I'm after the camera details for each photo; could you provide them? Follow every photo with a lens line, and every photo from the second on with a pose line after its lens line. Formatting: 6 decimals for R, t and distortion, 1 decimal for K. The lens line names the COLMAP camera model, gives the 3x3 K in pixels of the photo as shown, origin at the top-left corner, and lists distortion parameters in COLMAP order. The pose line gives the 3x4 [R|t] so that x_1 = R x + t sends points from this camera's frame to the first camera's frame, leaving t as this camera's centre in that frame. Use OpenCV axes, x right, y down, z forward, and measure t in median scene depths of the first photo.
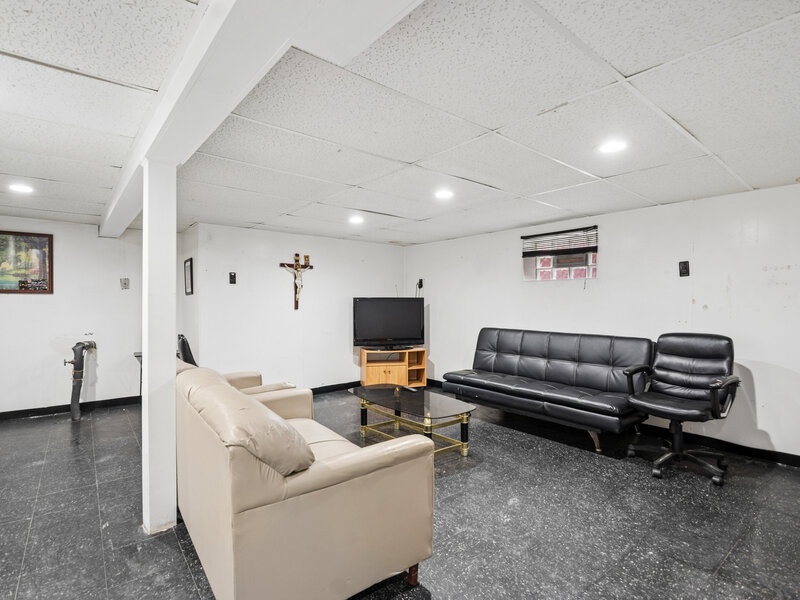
lens RADIAL K [[407.2, 0, 394.3], [0, 407.2, 301.8], [0, 0, 1]] dist [-0.000265, 0.000222]
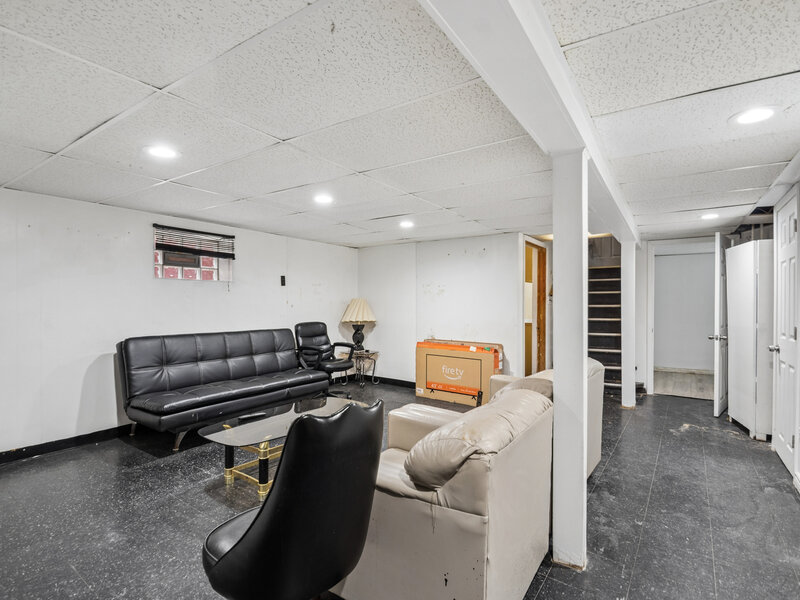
lens RADIAL K [[407.2, 0, 394.3], [0, 407.2, 301.8], [0, 0, 1]] dist [-0.000265, 0.000222]
pose [[-0.281215, 0.000270, 0.959645, -0.794109], [-0.003085, 0.999995, -0.001185, -0.002939], [-0.959640, -0.003294, -0.281213, 0.974887]]
